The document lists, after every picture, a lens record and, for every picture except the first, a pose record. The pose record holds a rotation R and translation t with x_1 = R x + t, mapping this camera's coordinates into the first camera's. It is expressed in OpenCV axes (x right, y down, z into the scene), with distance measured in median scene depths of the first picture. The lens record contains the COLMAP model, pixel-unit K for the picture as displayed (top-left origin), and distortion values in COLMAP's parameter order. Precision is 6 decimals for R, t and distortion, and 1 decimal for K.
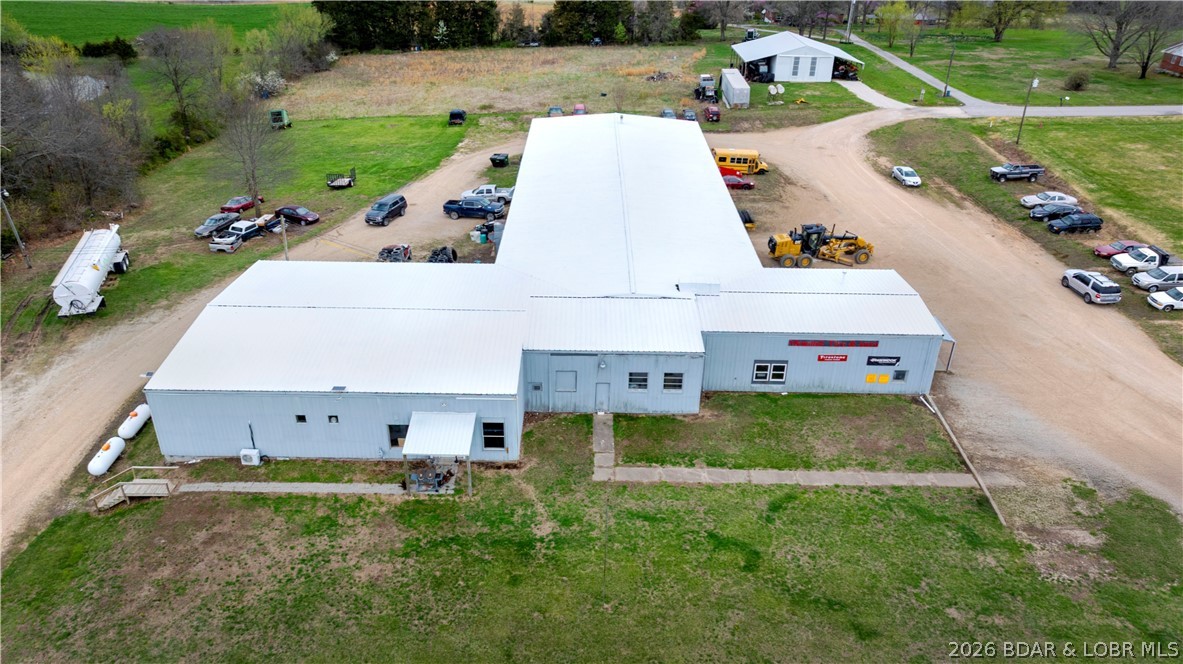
lens RADIAL K [[829.9, 0, 591.5], [0, 829.9, 332.0], [0, 0, 1]] dist [-0.004617, -0.001586]
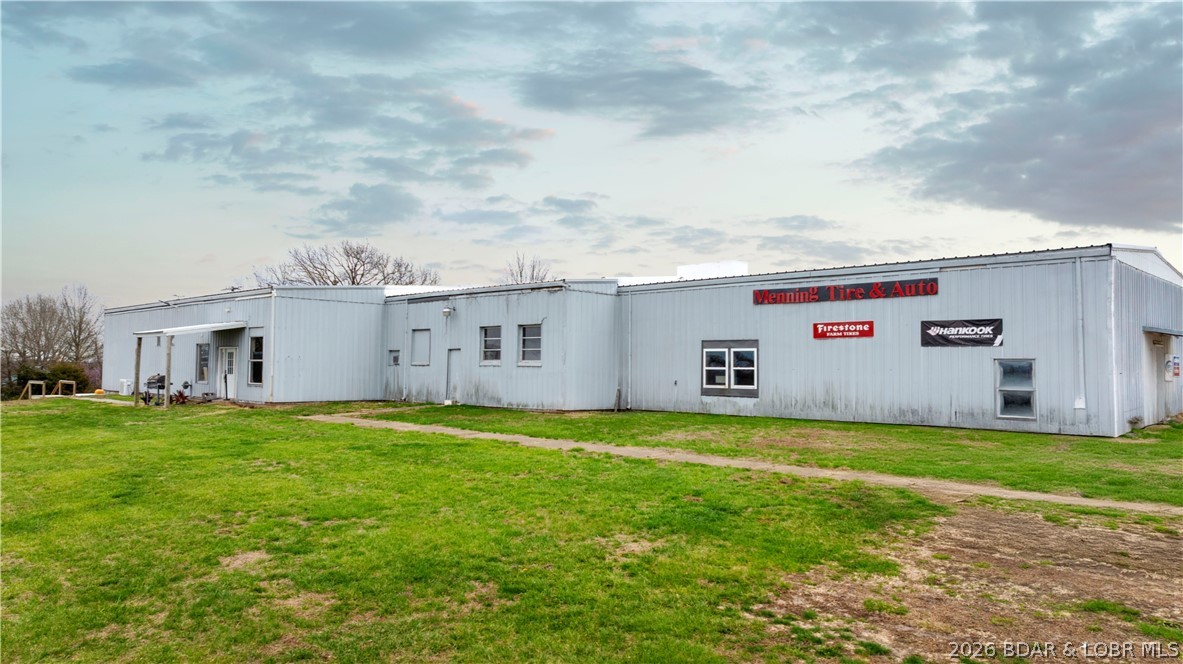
lens RADIAL K [[829.9, 0, 591.5], [0, 829.9, 332.0], [0, 0, 1]] dist [-0.004617, -0.001586]
pose [[0.726672, -0.040431, -0.685793, 0.505485], [-0.323428, 0.860580, -0.393442, 0.256283], [0.606087, 0.507708, 0.612283, 0.648564]]
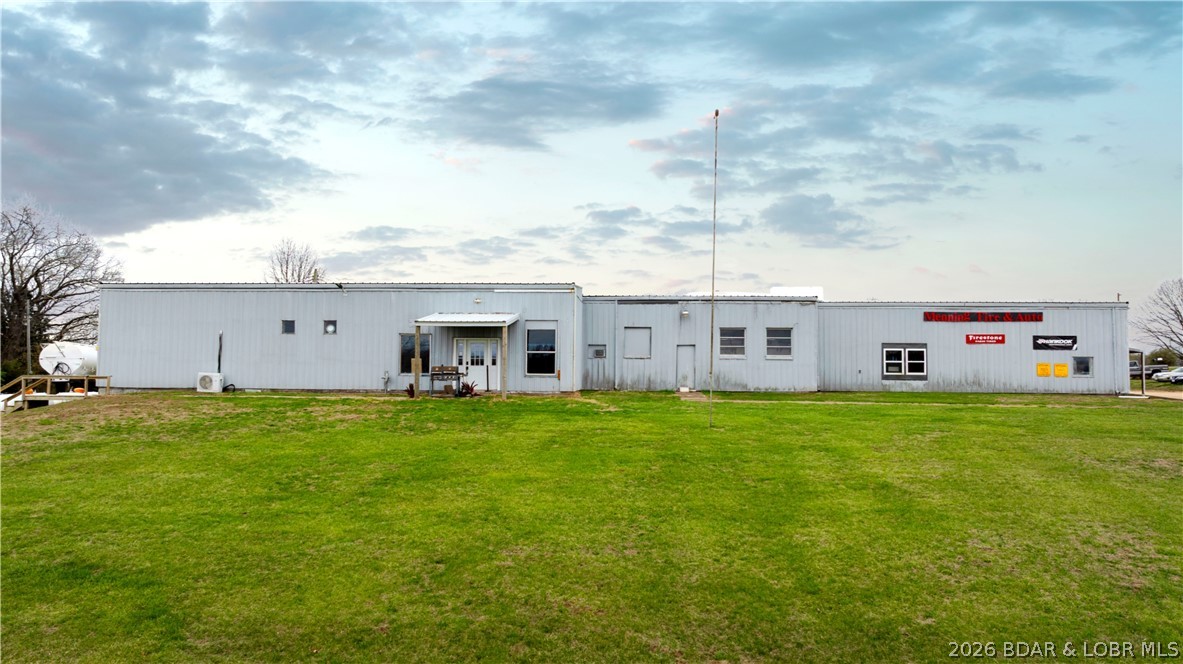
lens RADIAL K [[829.9, 0, 591.5], [0, 829.9, 332.0], [0, 0, 1]] dist [-0.004617, -0.001586]
pose [[0.998182, -0.012073, -0.059046, -0.026777], [-0.020282, 0.855294, -0.517746, 0.432926], [0.056753, 0.518003, 0.853494, 0.327608]]
